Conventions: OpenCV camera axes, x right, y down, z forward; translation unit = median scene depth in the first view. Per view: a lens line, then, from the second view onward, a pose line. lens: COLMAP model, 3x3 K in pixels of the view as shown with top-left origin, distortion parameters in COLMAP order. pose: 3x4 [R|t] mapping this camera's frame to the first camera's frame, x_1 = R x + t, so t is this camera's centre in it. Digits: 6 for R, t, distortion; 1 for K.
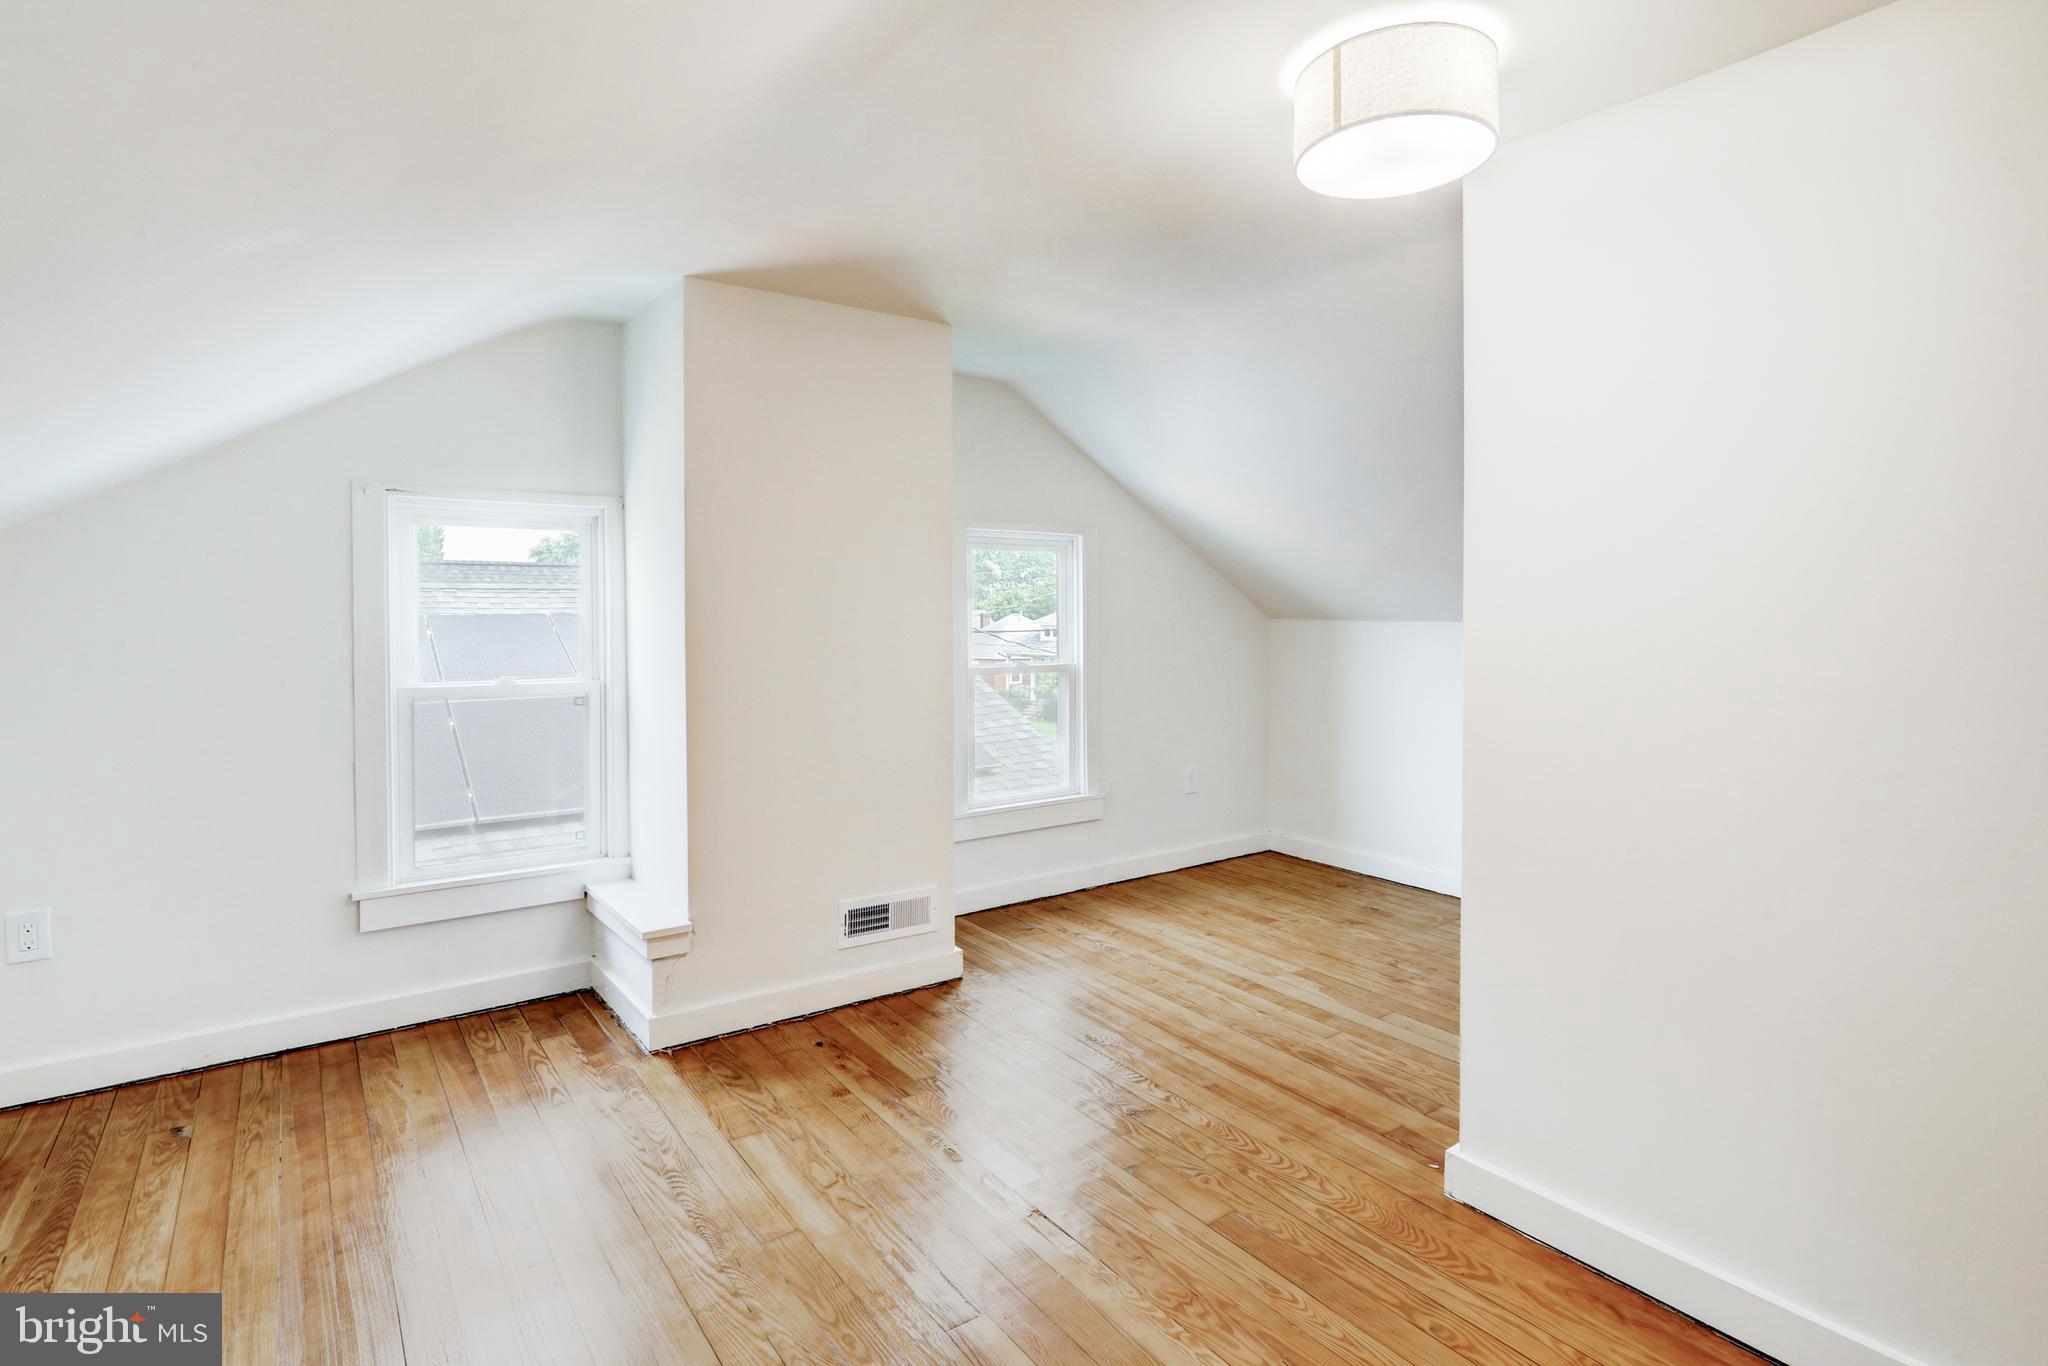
lens RADIAL K [[1025.9, 0, 1024.2], [0, 1025.9, 682.5], [0, 0, 1]] dist [-0.012612, -0.000197]
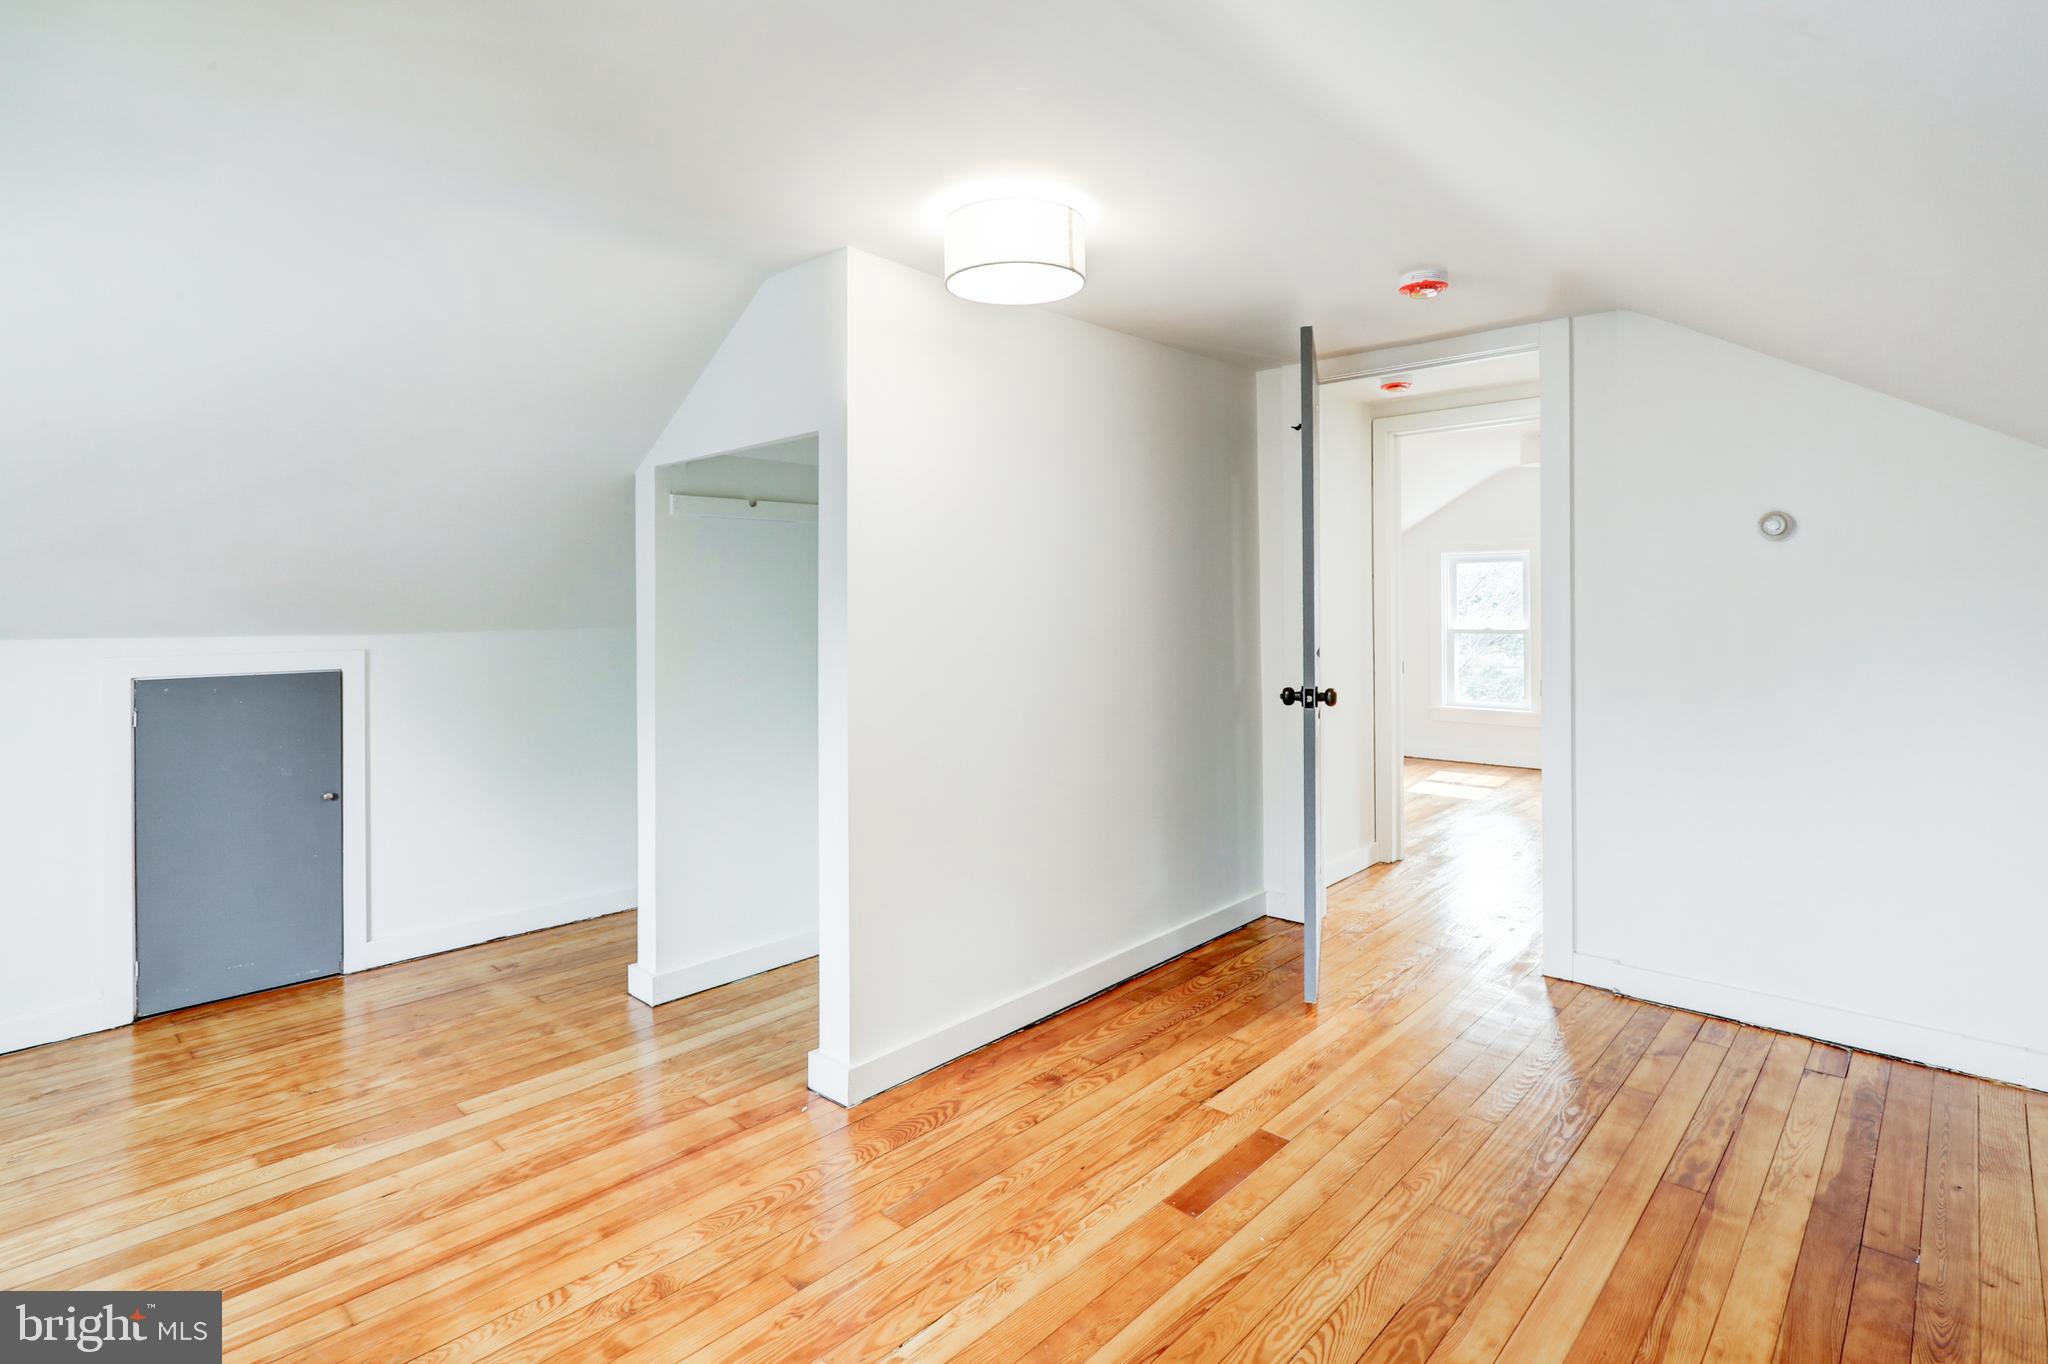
lens RADIAL K [[1025.9, 0, 1024.3], [0, 1025.9, 682.6], [0, 0, 1]] dist [-0.012612, -0.000197]
pose [[-0.200837, -0.077418, 0.976561, -0.669359], [0.083013, 0.991942, 0.095709, -0.079090], [-0.976101, 0.100289, -0.192792, 0.864619]]
